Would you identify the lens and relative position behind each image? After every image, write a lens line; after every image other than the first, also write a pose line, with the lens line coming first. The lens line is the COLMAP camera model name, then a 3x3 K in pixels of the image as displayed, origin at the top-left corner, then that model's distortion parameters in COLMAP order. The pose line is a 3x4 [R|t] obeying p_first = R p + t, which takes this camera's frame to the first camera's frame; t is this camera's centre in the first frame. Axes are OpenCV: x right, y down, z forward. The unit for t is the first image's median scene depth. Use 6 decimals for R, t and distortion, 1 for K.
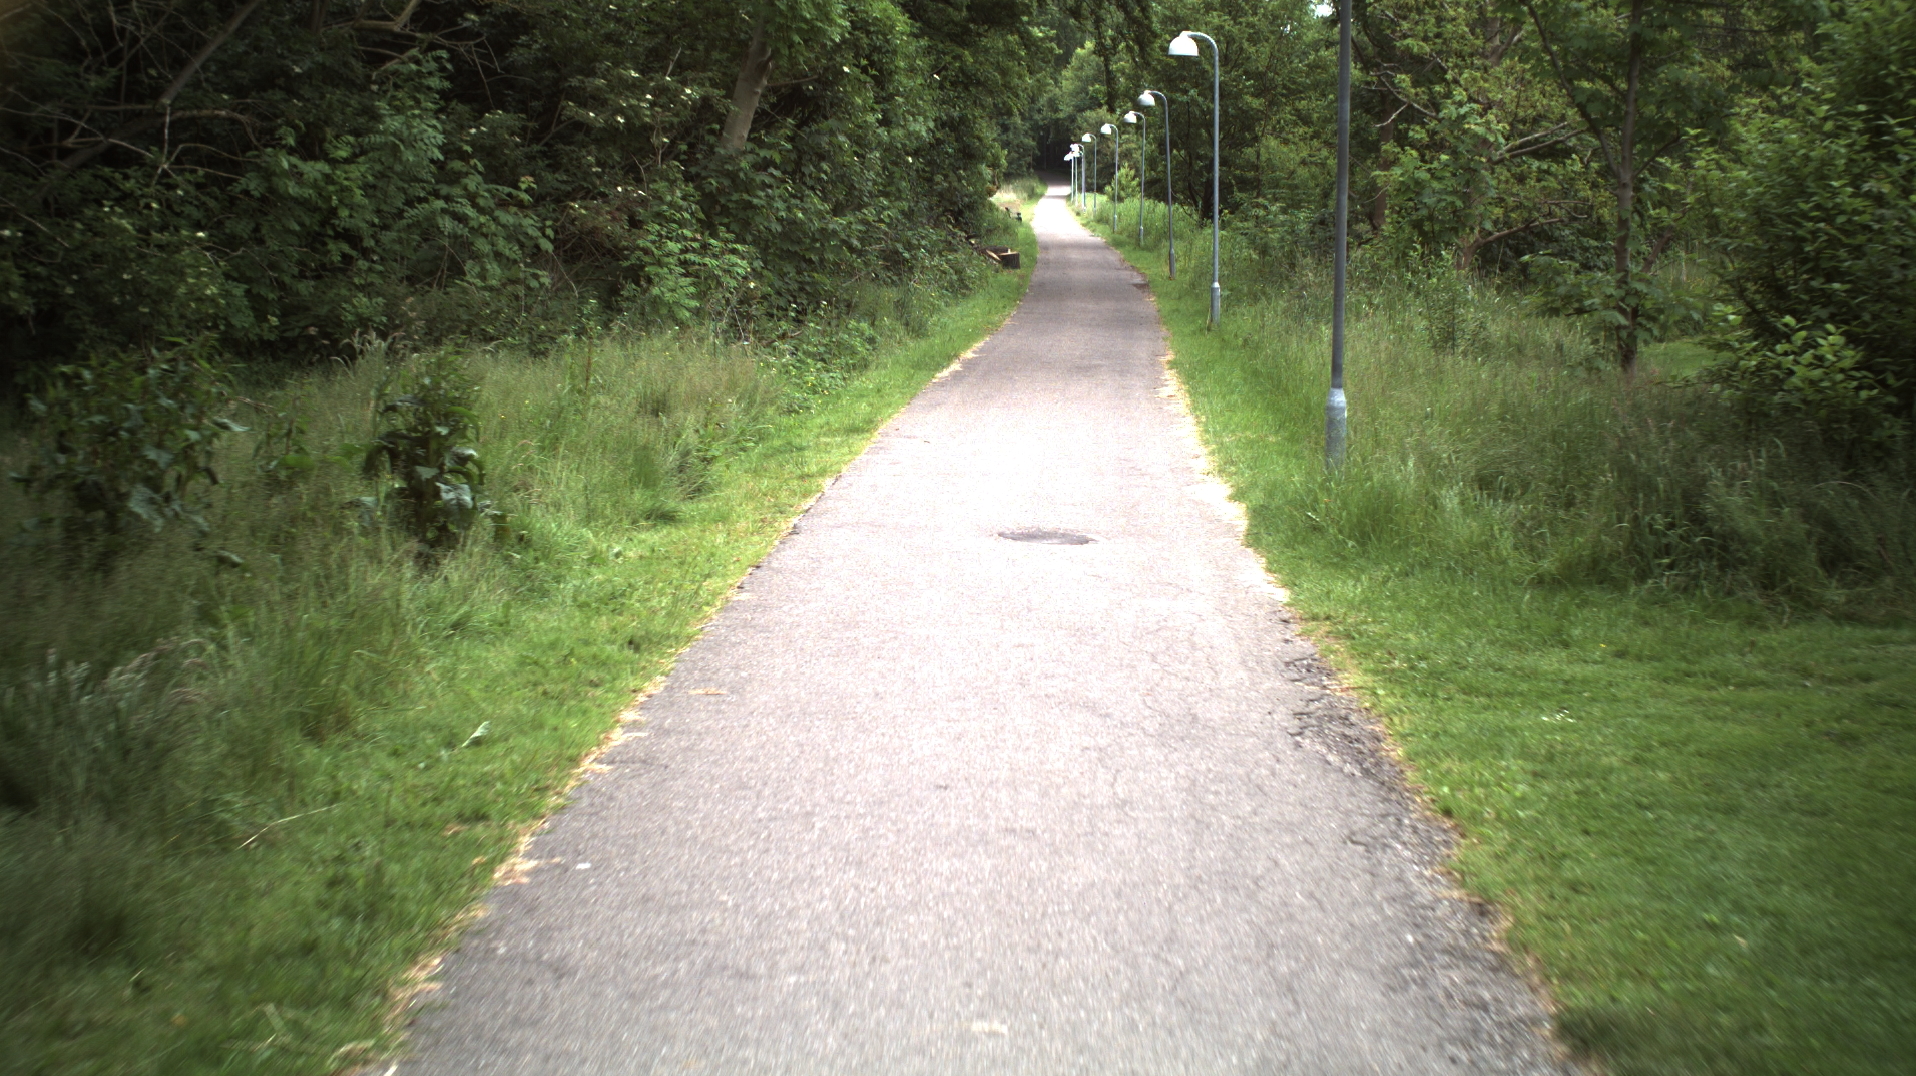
lens RADIAL K [[2976.8, 0, 958.0], [0, 2976.8, 538.0], [0, 0, 1]] dist [-0.231100, 0.249297]
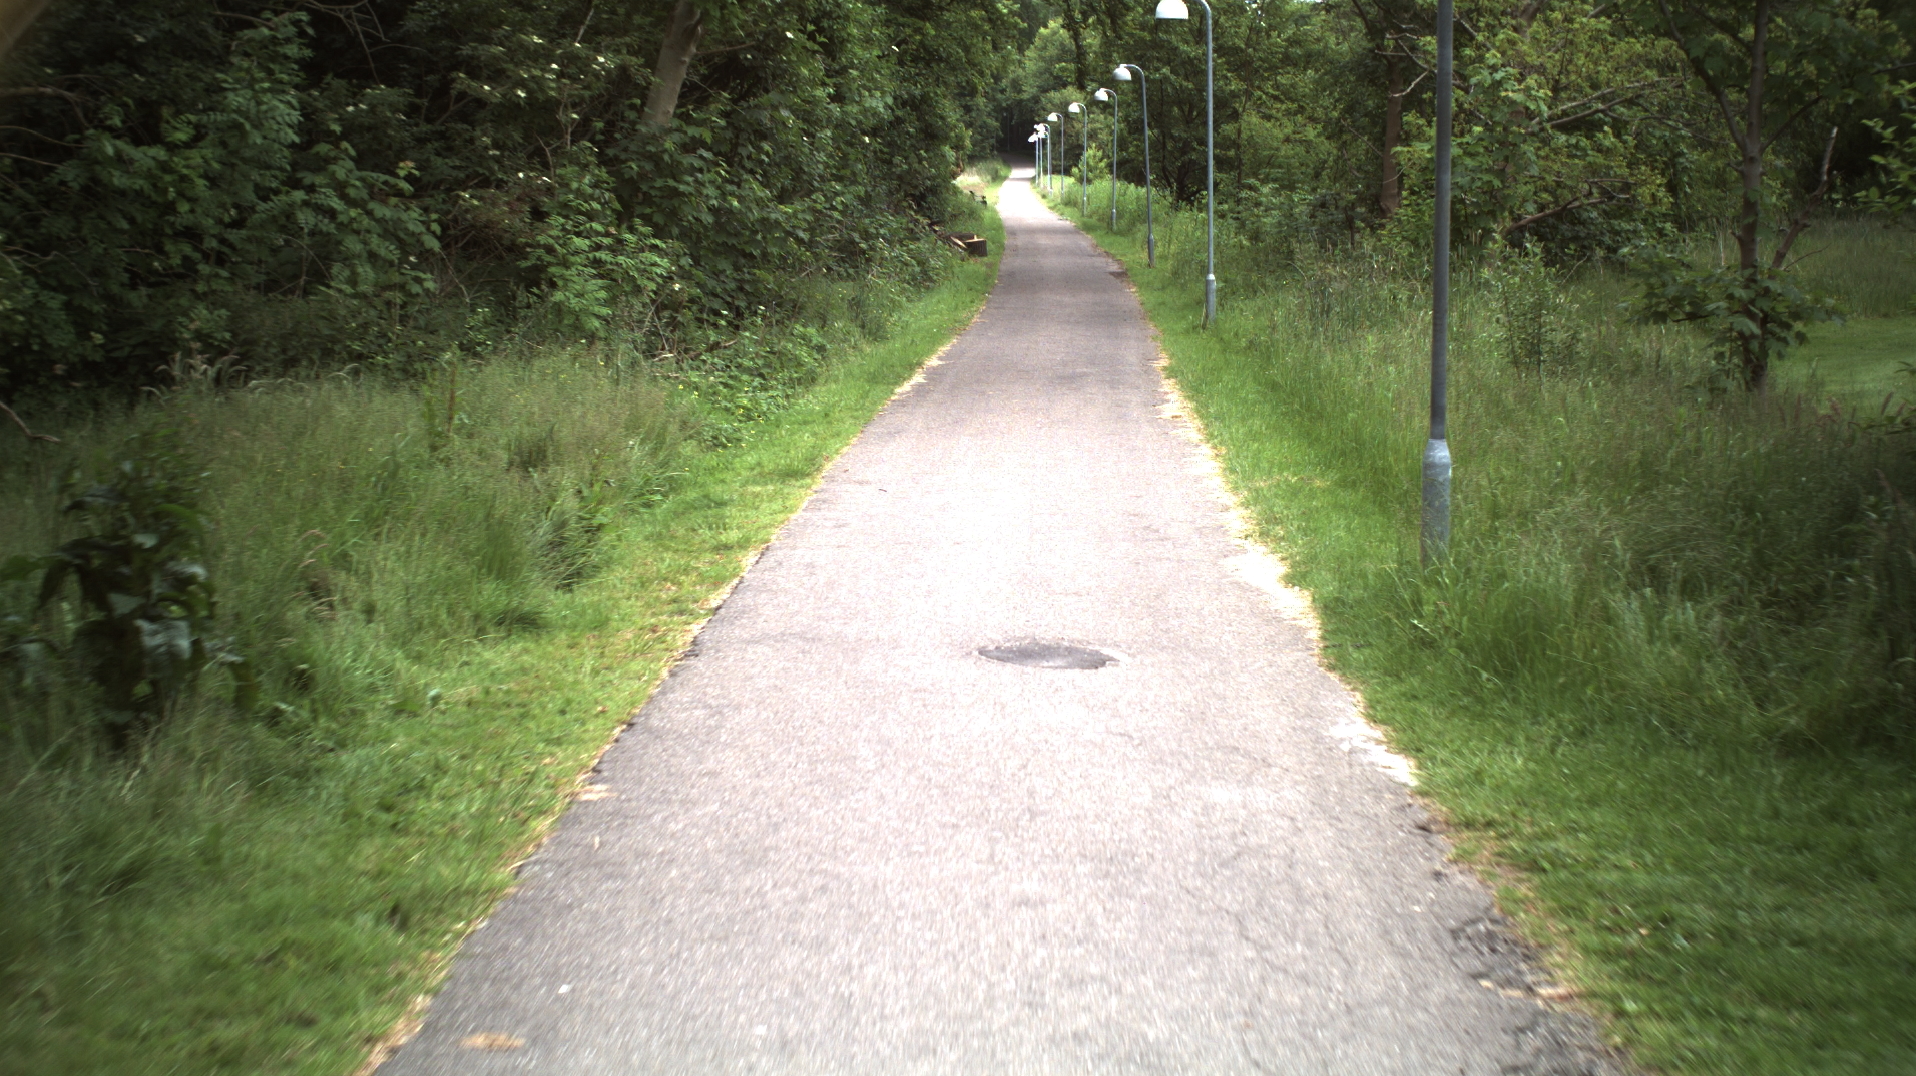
lens RADIAL K [[2976.8, 0, 958.0], [0, 2976.8, 538.0], [0, 0, 1]] dist [-0.231100, 0.249297]
pose [[0.999885, -0.010141, 0.011309, 0.000429], [0.010077, 0.999933, 0.005723, -0.017036], [-0.011366, -0.005609, 0.999920, 0.147489]]
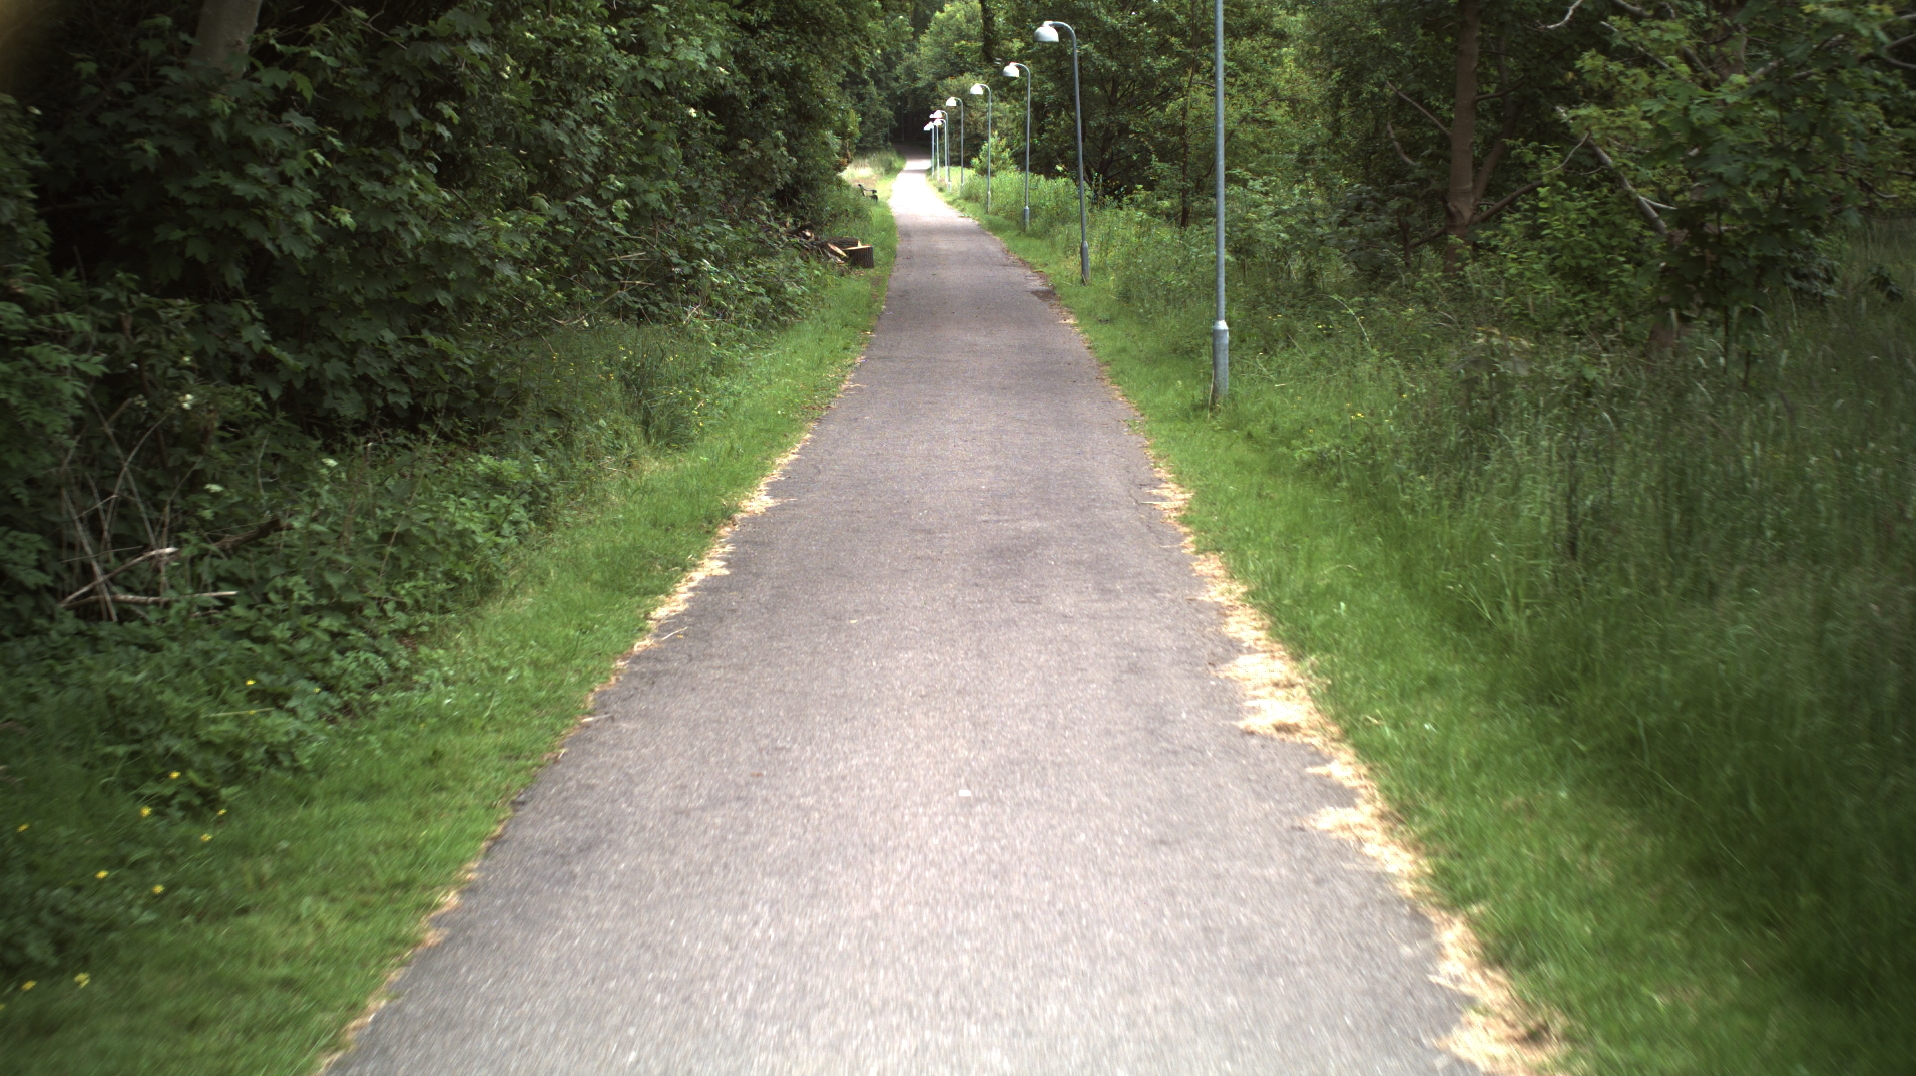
lens RADIAL K [[2976.8, 0, 958.0], [0, 2976.8, 538.0], [0, 0, 1]] dist [-0.231100, 0.249297]
pose [[0.998822, -0.015667, 0.045915, 0.015506], [0.015282, 0.999845, 0.008721, -0.067433], [-0.046045, -0.008009, 0.998907, 0.591566]]
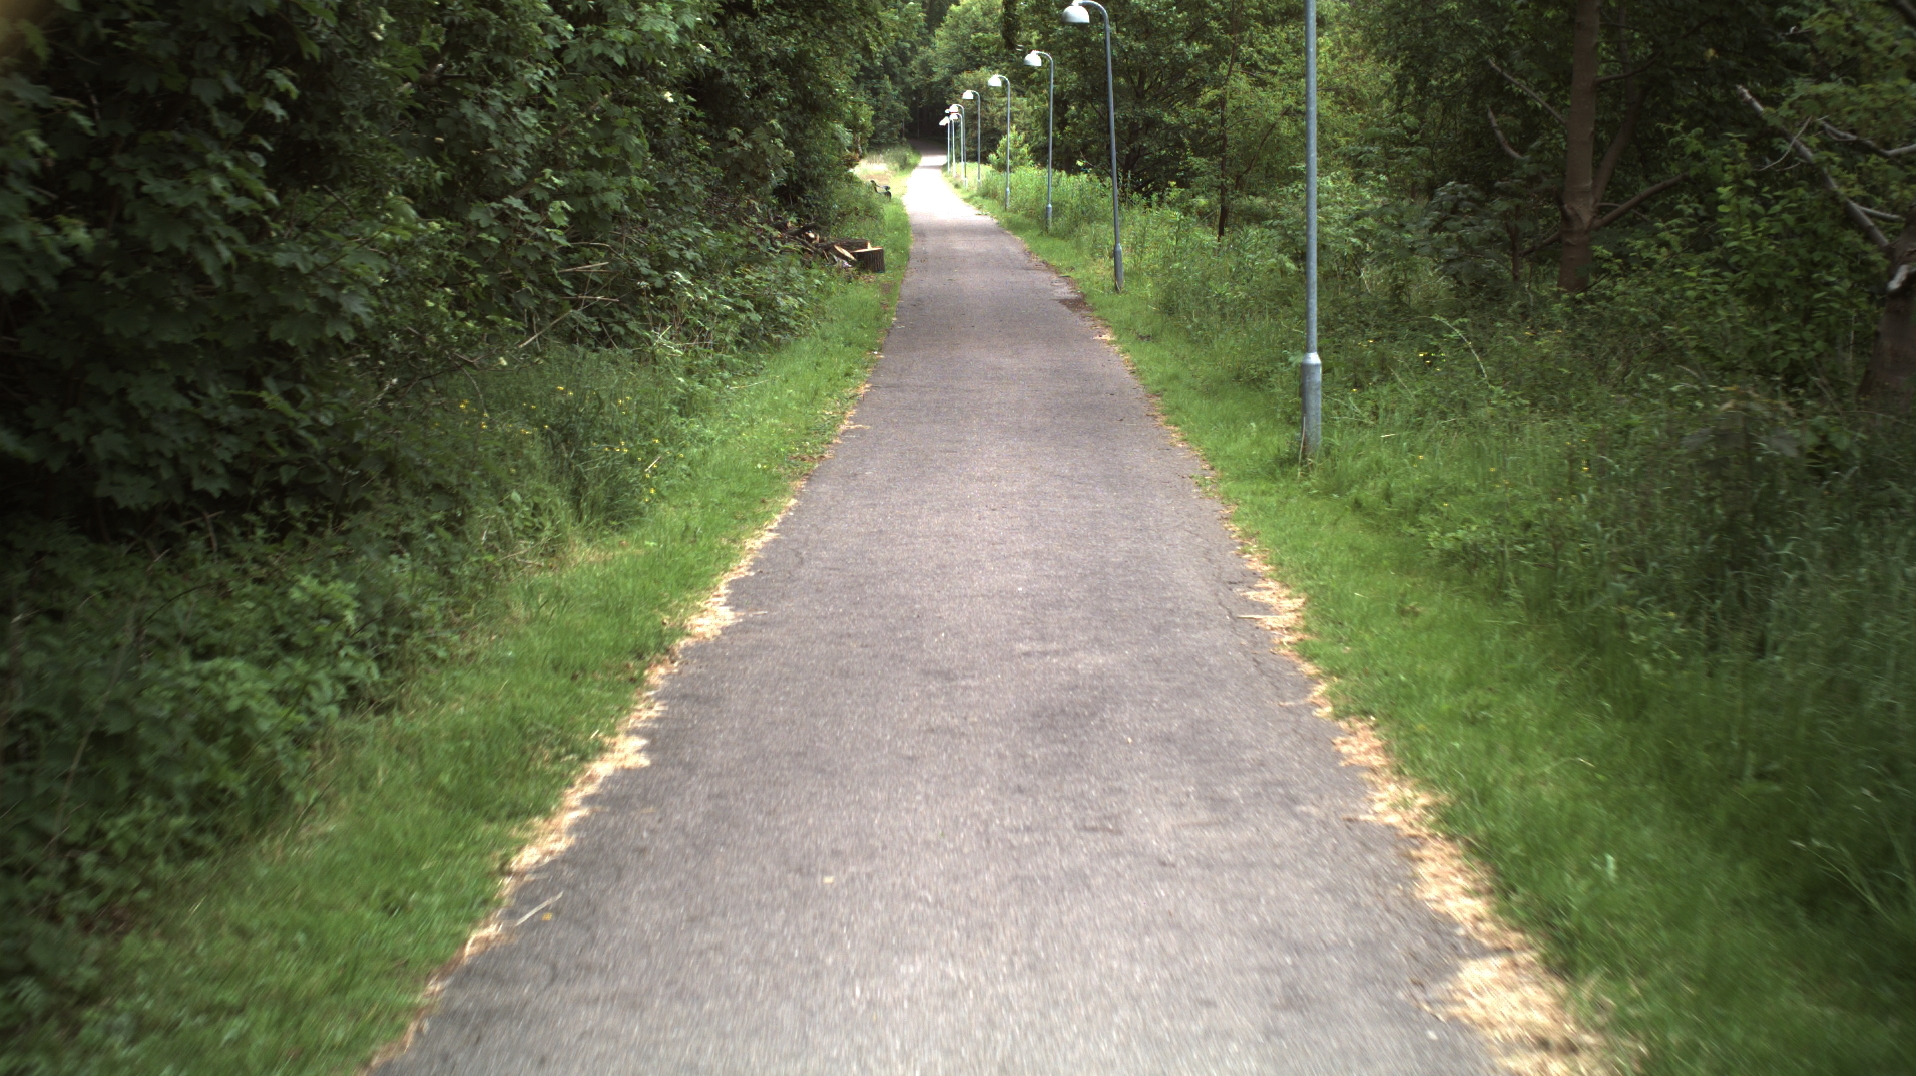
lens RADIAL K [[2976.8, 0, 958.0], [0, 2976.8, 538.0], [0, 0, 1]] dist [-0.231100, 0.249297]
pose [[0.999057, -0.014730, 0.040846, 0.020667], [0.014335, 0.999848, 0.009951, -0.083935], [-0.040987, -0.009356, 0.999116, 0.739041]]
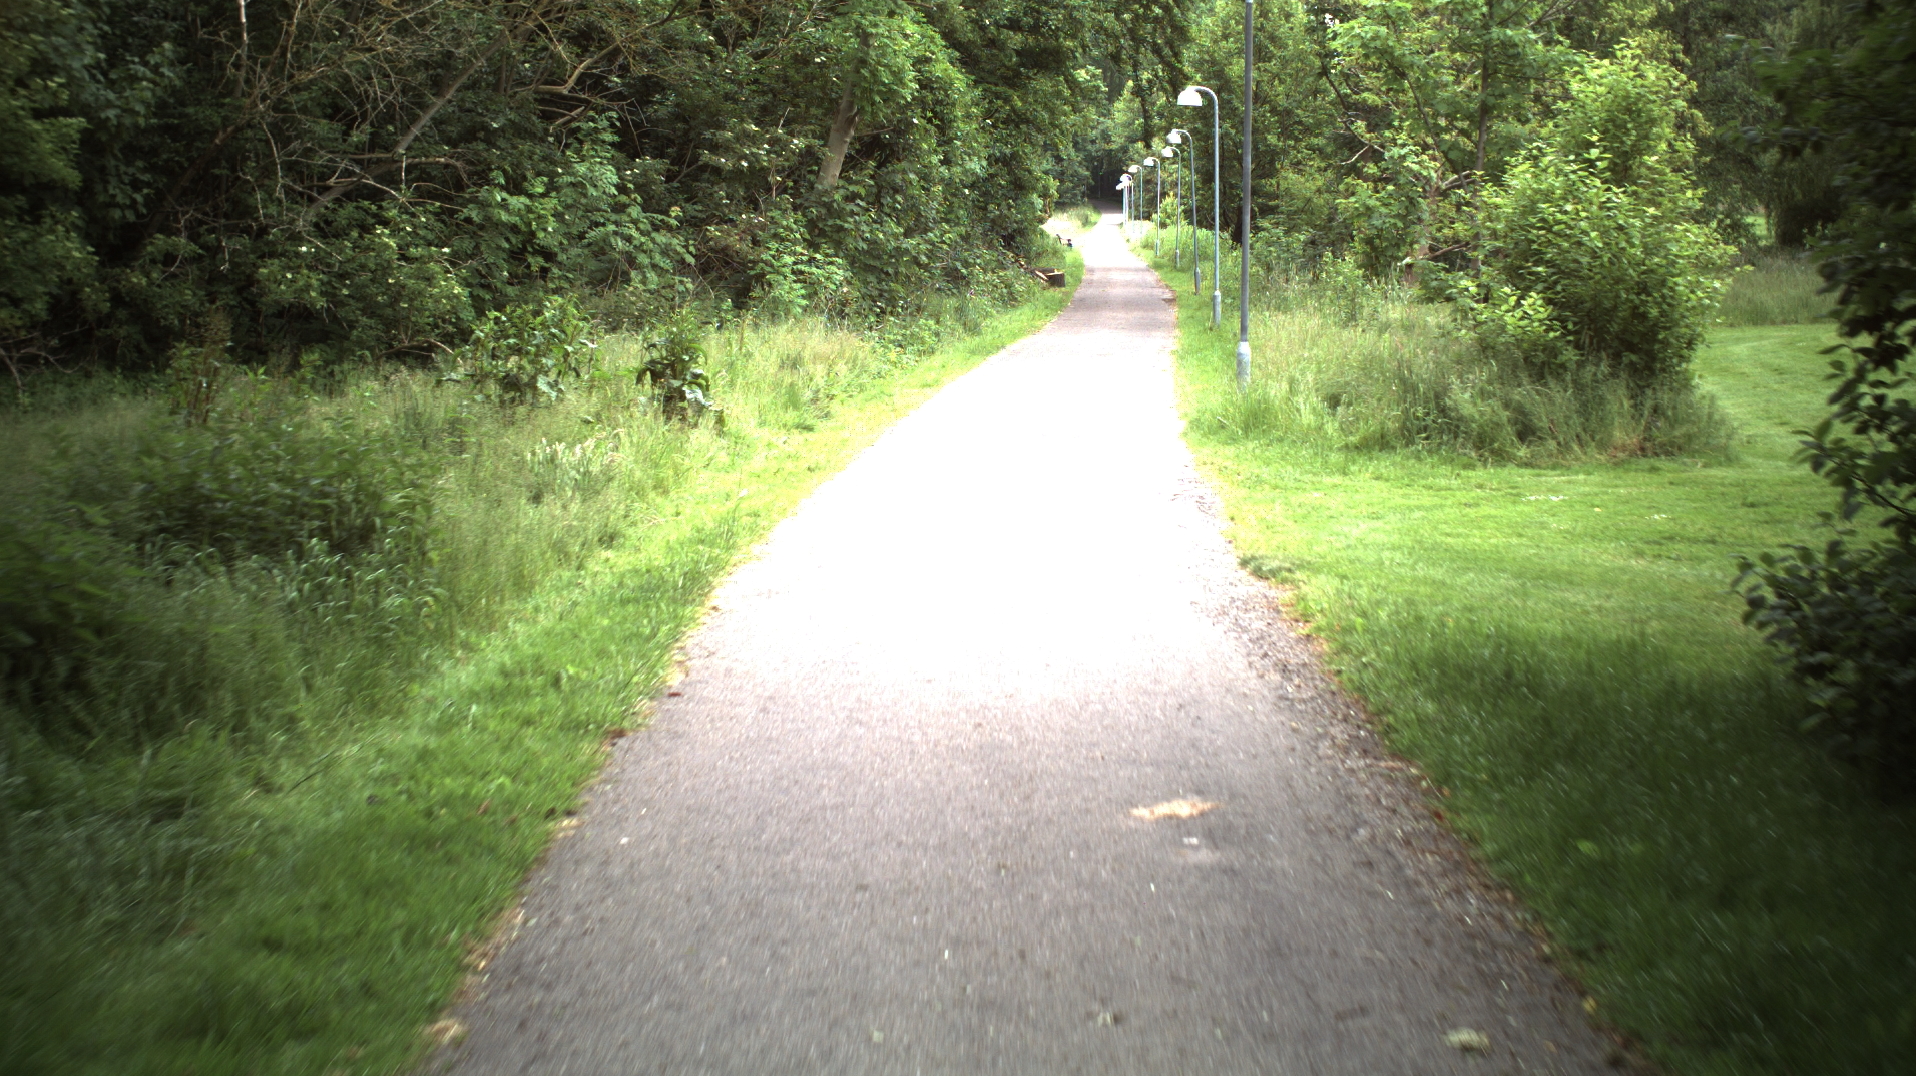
lens RADIAL K [[2976.8, 0, 958.0], [0, 2976.8, 538.0], [0, 0, 1]] dist [-0.231100, 0.249297]
pose [[0.999794, -0.003720, -0.019969, 0.005549], [0.003523, 0.999945, -0.009878, 0.035956], [0.020005, 0.009806, 0.999752, -0.294453]]
